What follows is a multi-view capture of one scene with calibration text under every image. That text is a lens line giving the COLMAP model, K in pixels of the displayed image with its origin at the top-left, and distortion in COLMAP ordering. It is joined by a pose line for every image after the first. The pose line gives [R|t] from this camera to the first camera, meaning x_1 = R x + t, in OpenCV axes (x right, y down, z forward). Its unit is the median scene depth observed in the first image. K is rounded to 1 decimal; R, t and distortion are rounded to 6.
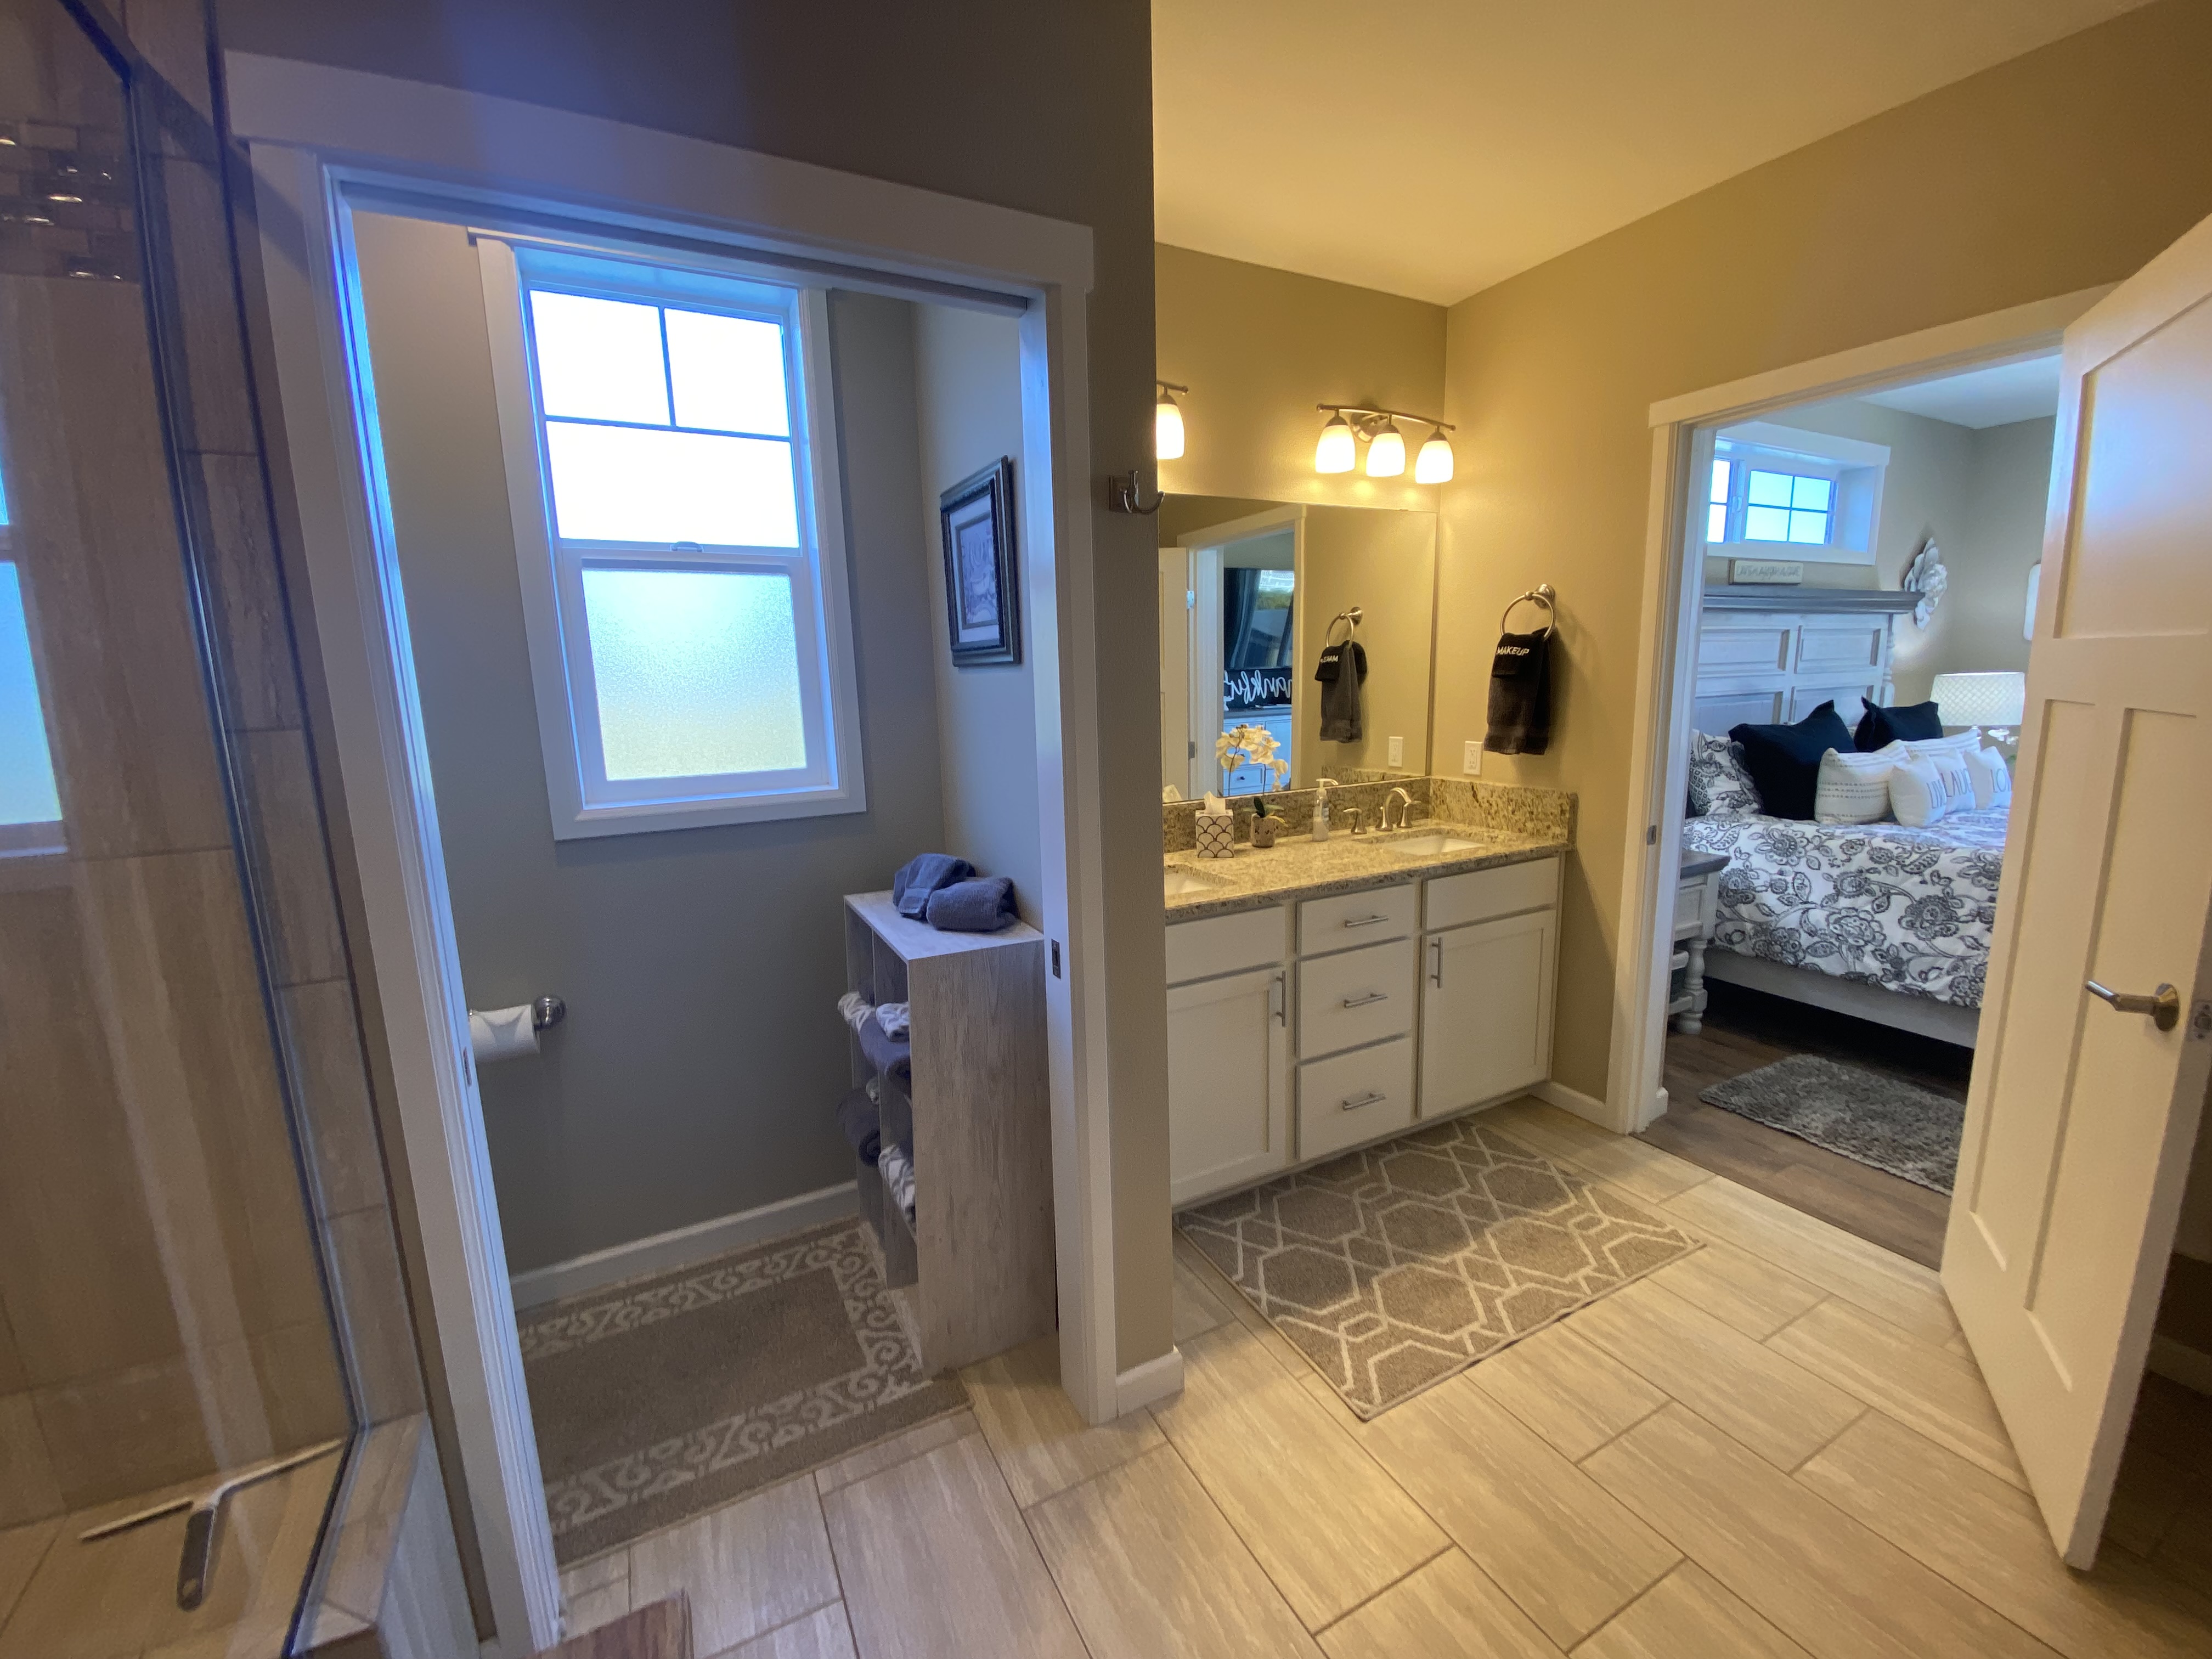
lens RADIAL K [[885.9, 0, 1098.2], [0, 885.9, 826.9], [0, 0, 1]] dist [-0.000398, -0.006810]
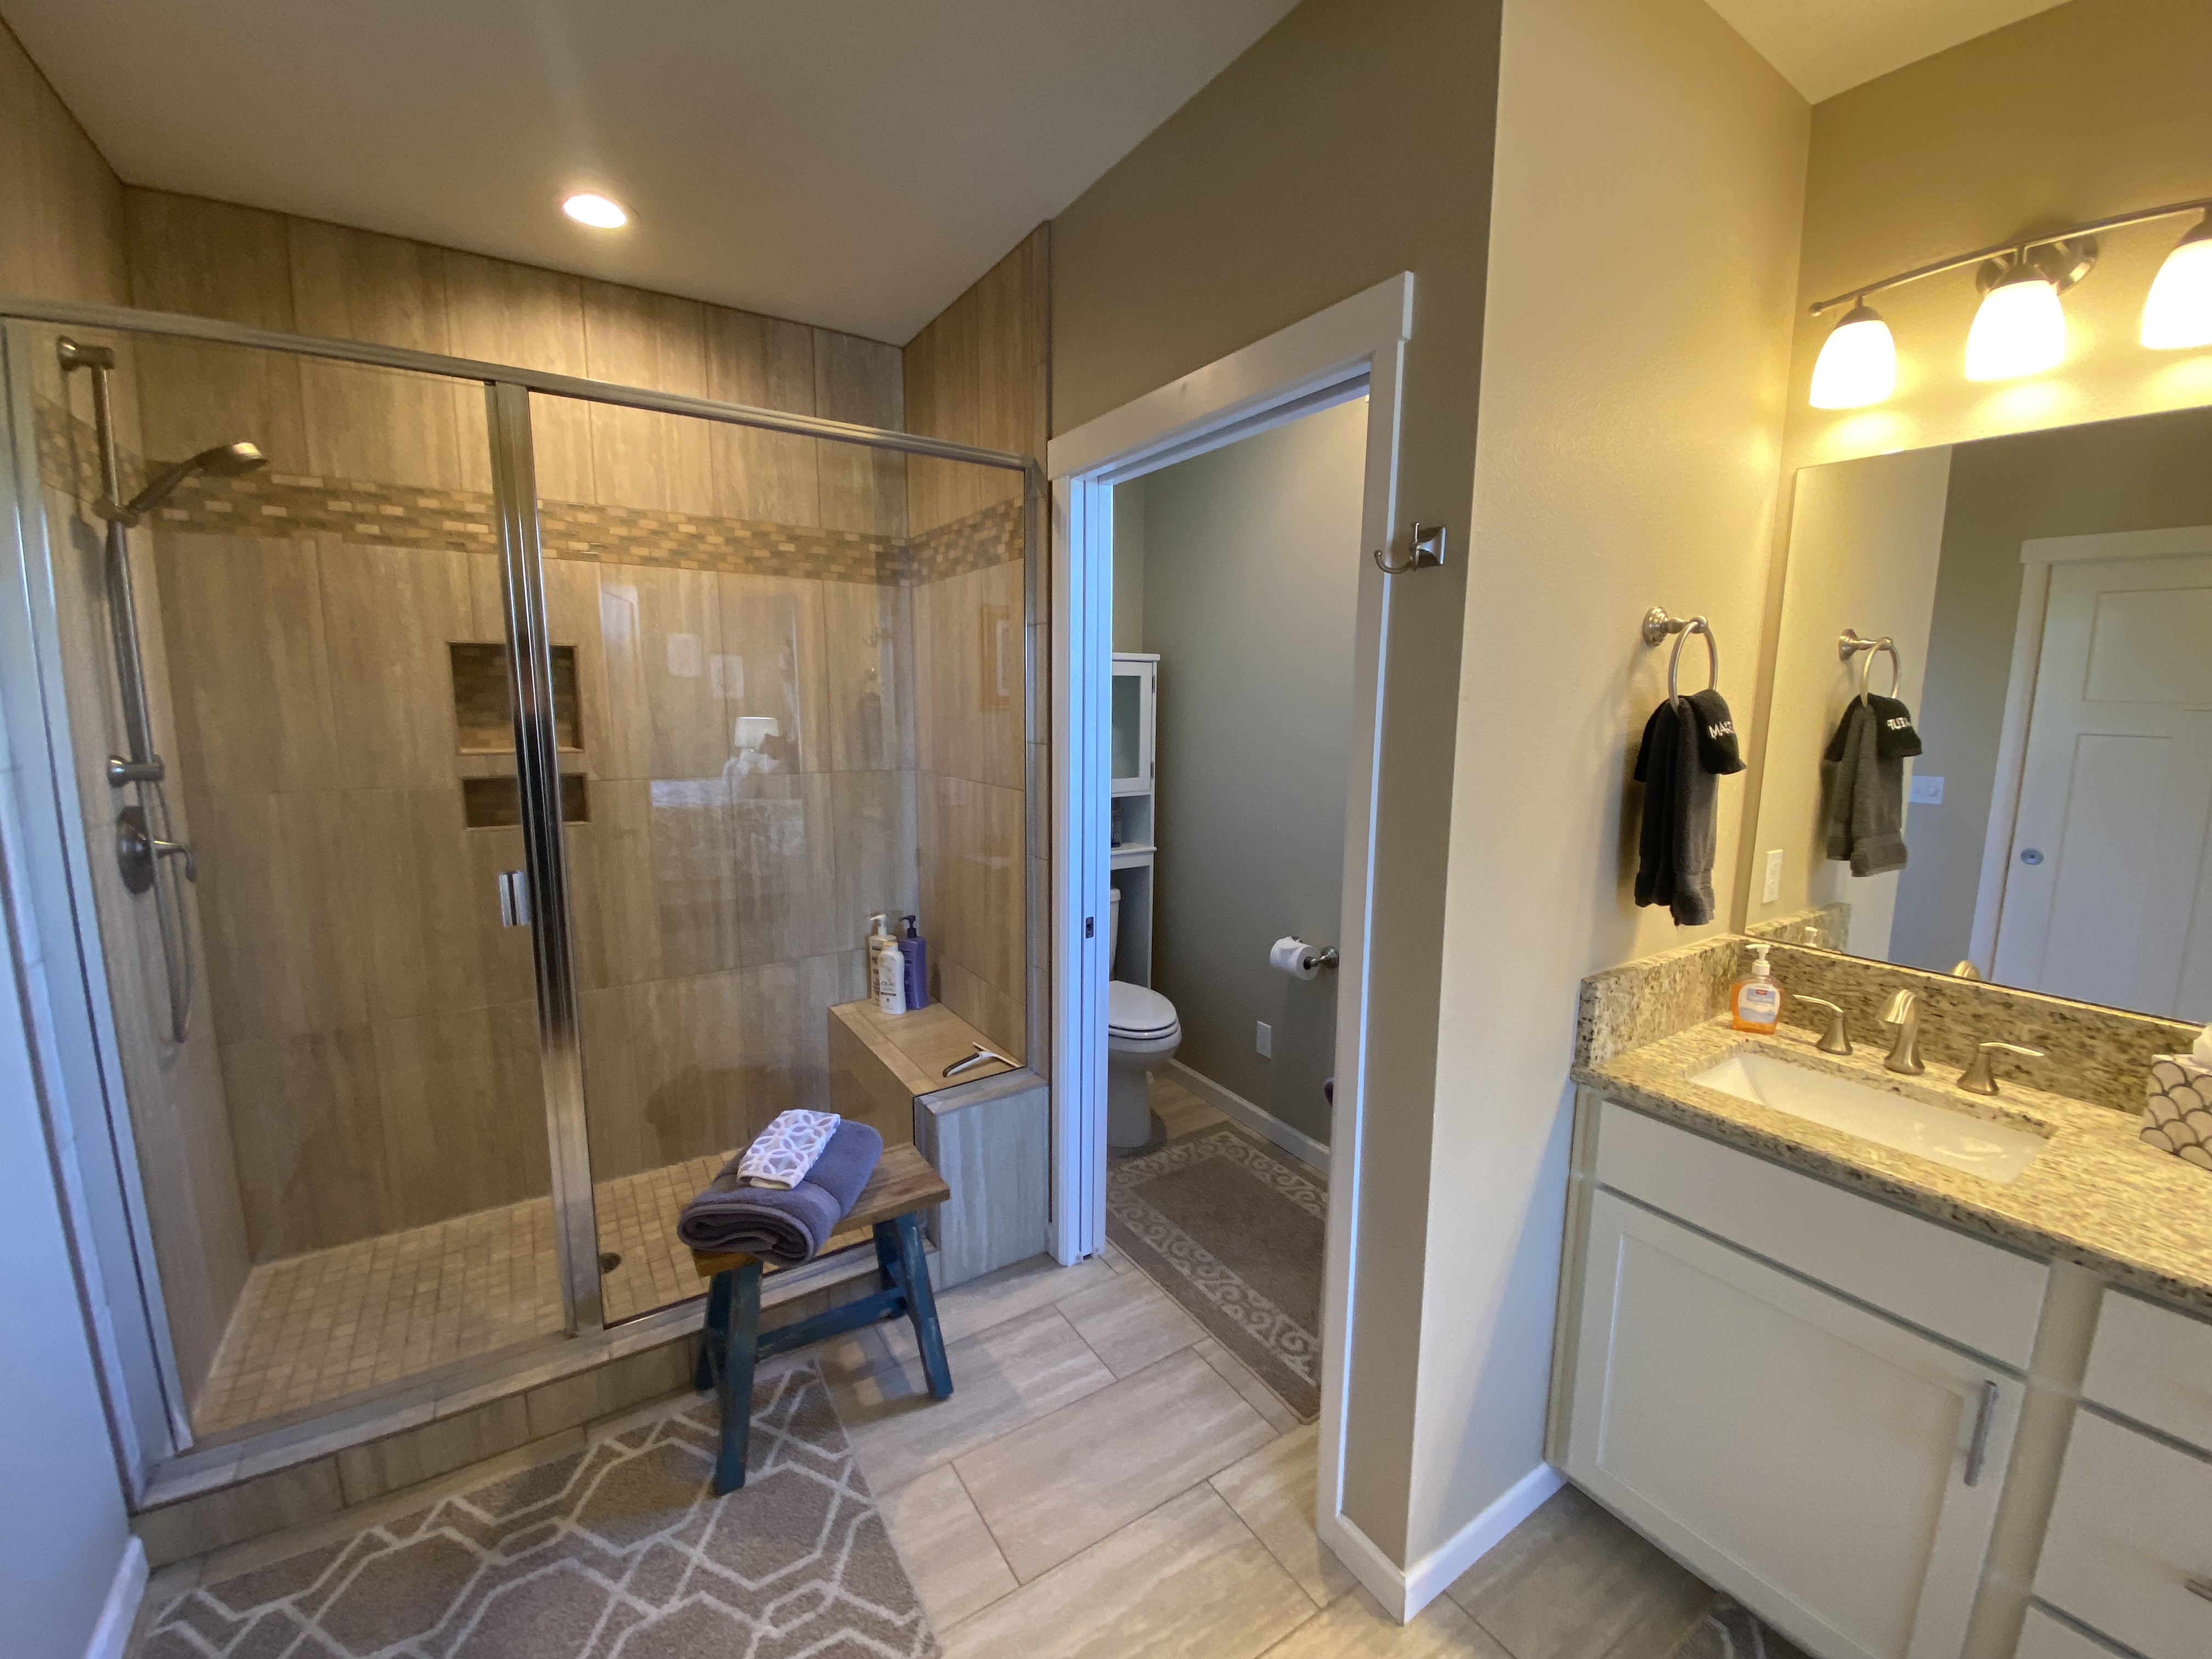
lens RADIAL K [[885.9, 0, 1094.3], [0, 885.9, 826.2], [0, 0, 1]] dist [-0.000398, -0.006810]
pose [[0.093639, 0.177179, -0.979714, 0.757981], [-0.171234, 0.972240, 0.159461, -0.168099], [0.980771, 0.152828, 0.121378, 0.528148]]
